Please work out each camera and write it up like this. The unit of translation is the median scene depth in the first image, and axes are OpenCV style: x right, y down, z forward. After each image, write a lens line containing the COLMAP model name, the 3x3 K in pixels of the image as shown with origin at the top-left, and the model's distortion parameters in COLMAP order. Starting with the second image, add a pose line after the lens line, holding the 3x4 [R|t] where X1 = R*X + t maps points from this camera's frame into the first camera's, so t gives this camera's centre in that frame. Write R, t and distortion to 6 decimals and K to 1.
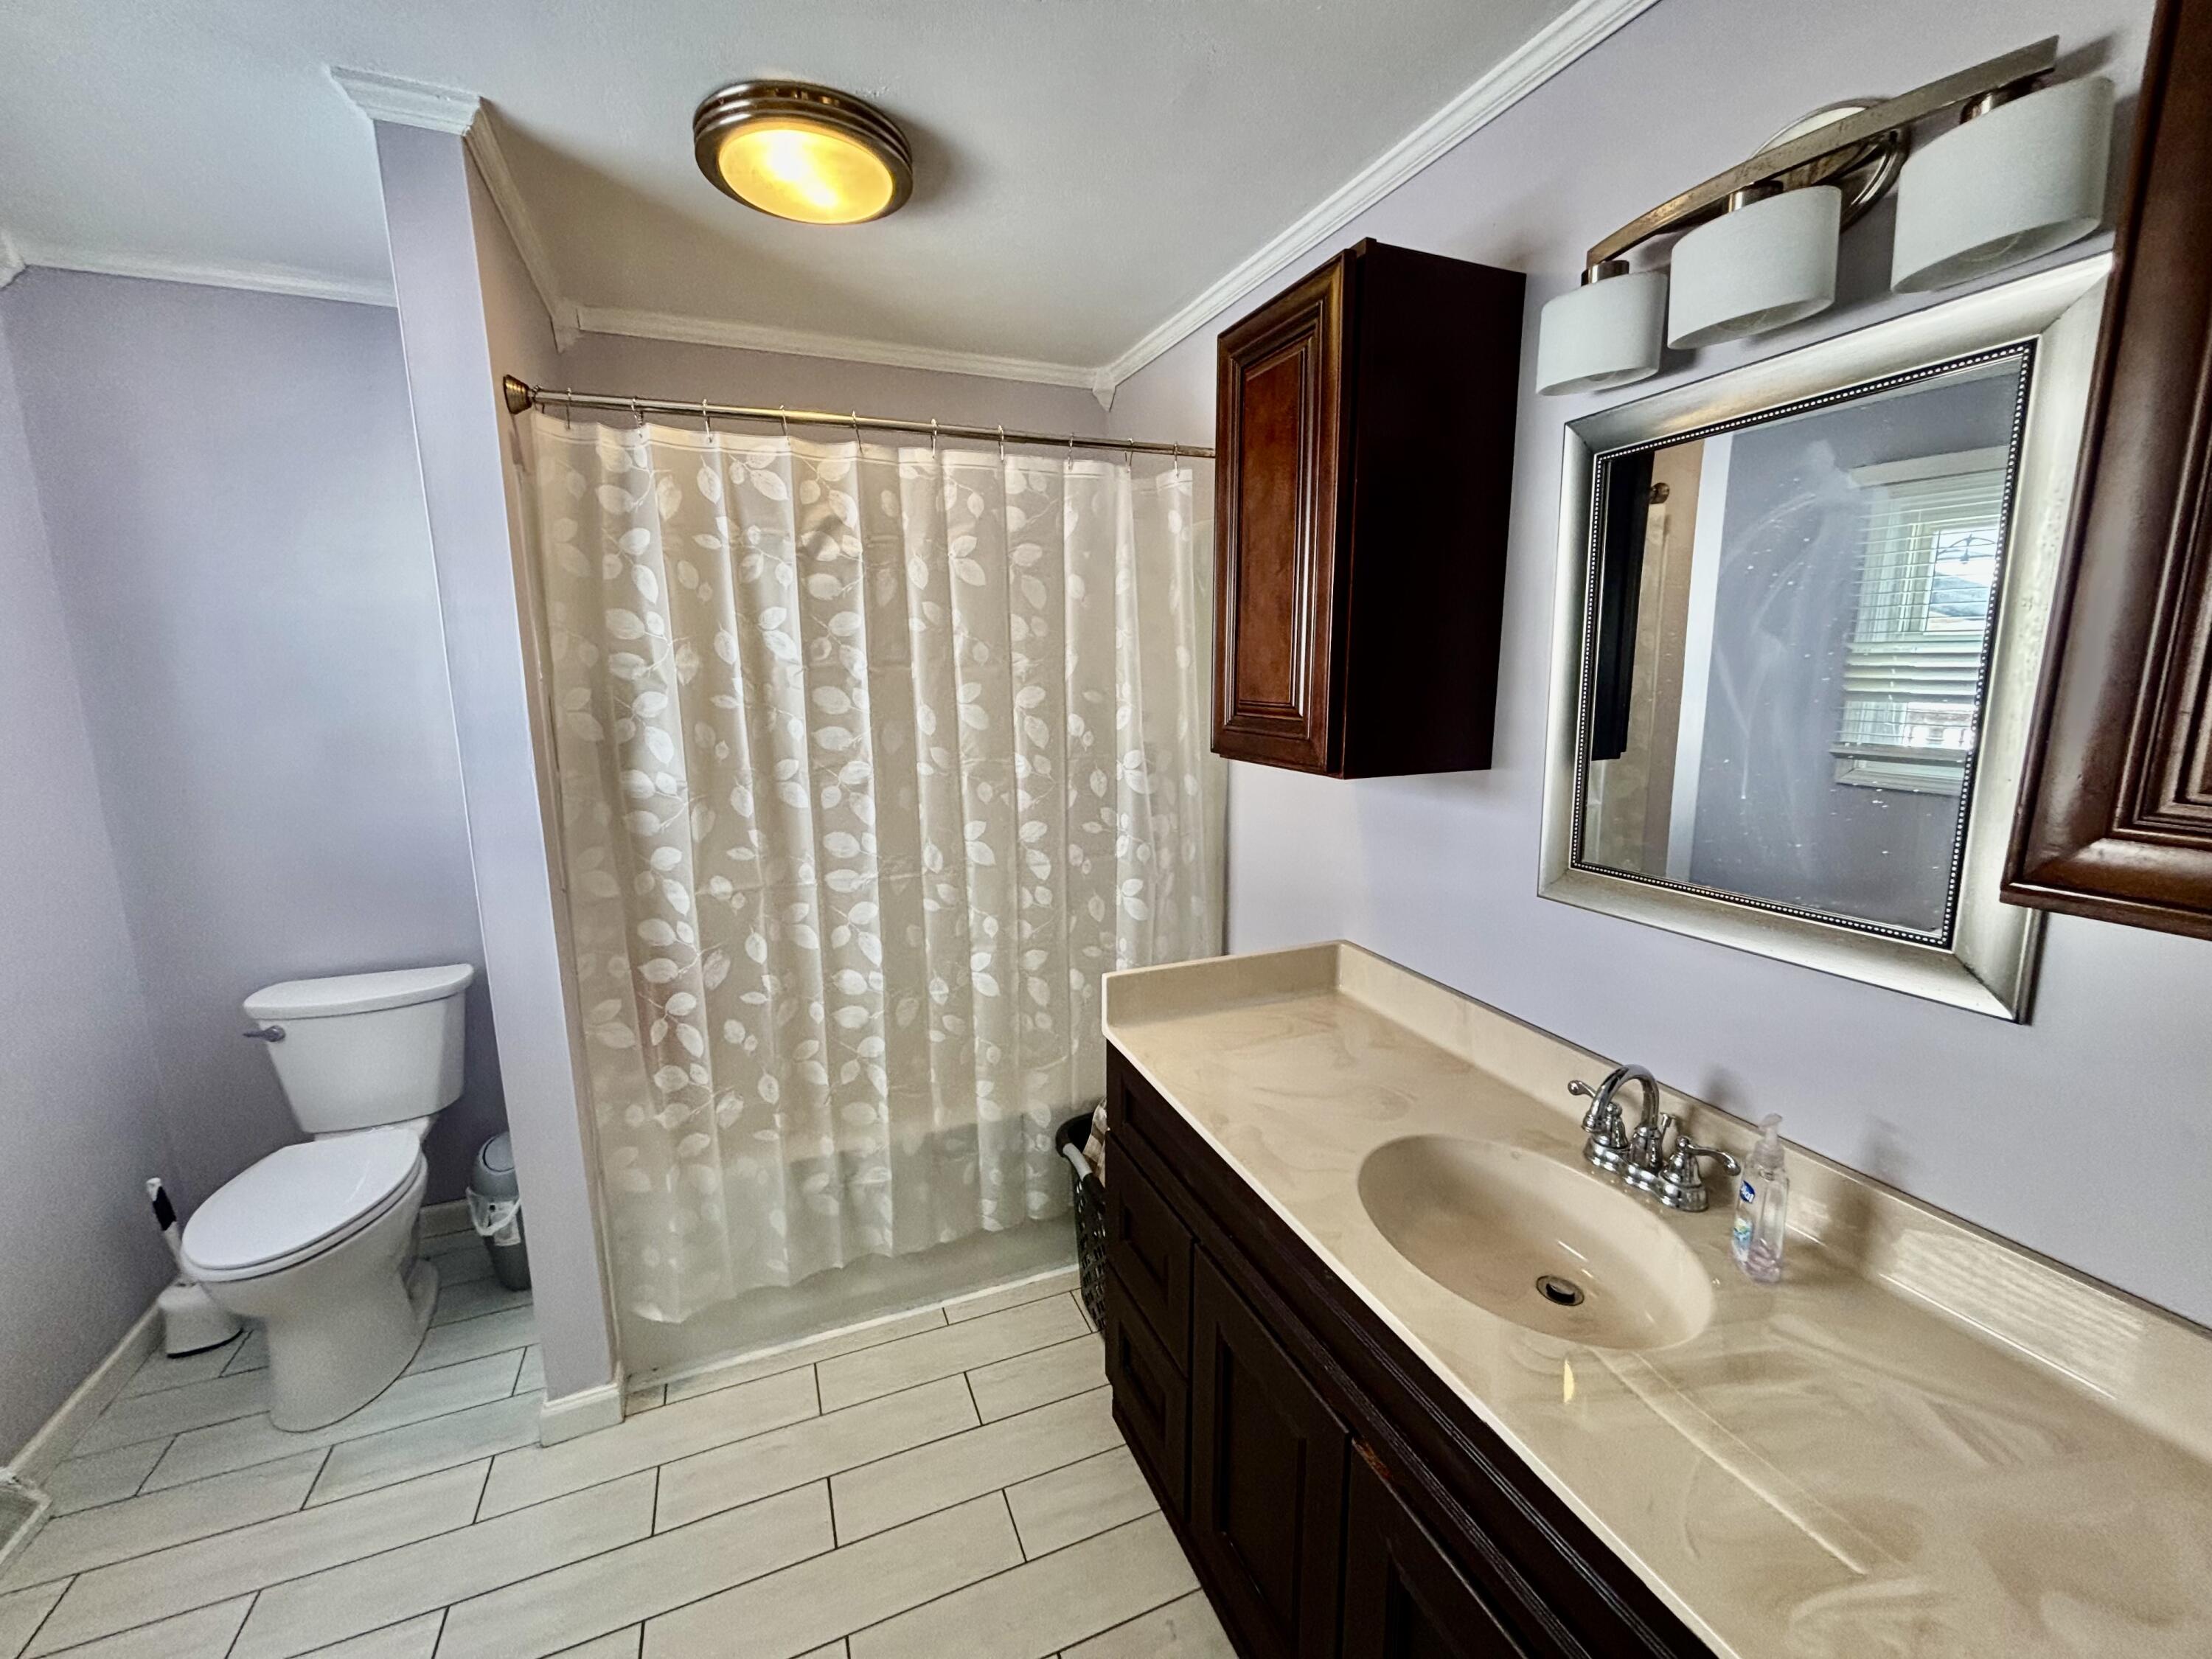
lens RADIAL K [[892.9, 0, 1104.2], [0, 892.9, 829.3], [0, 0, 1]] dist [-0.000753, 0.001612]
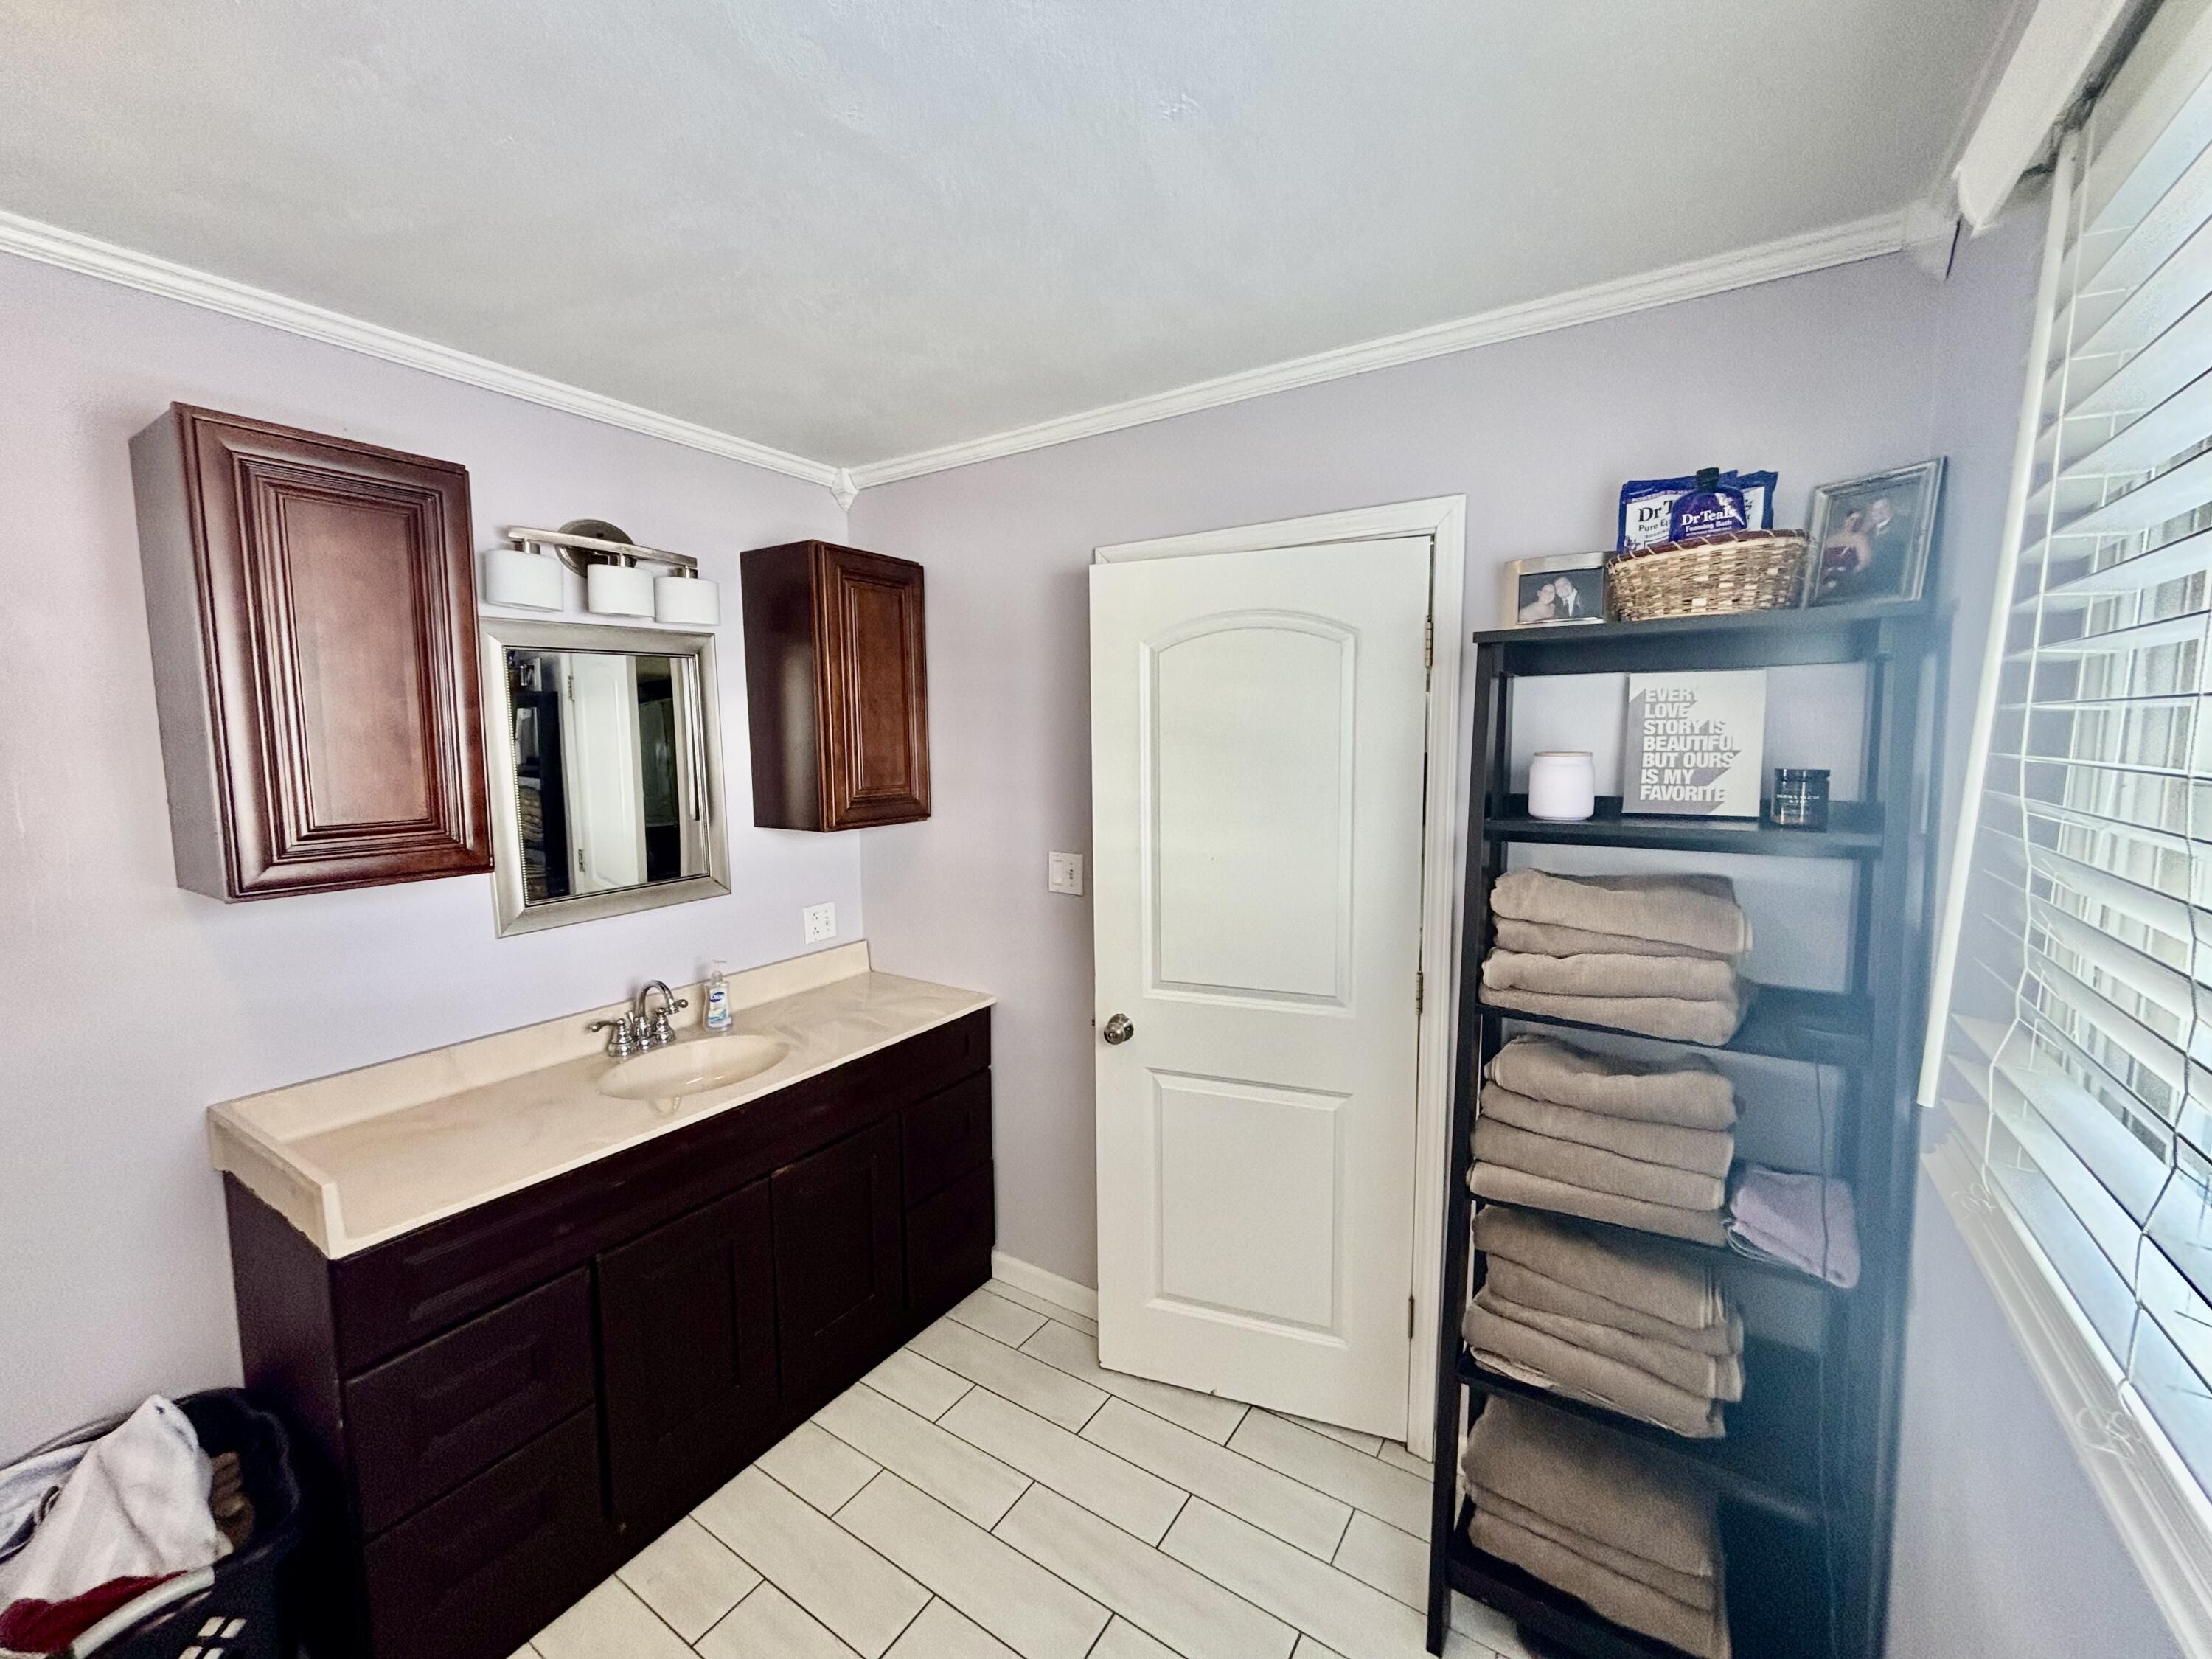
lens RADIAL K [[892.9, 0, 1100.4], [0, 892.9, 824.9], [0, 0, 1]] dist [-0.000753, 0.001612]
pose [[-0.575551, -0.067106, 0.815008, -1.284417], [0.158094, 0.968695, 0.191404, -0.235448], [-0.802339, 0.239010, -0.546924, 1.028465]]
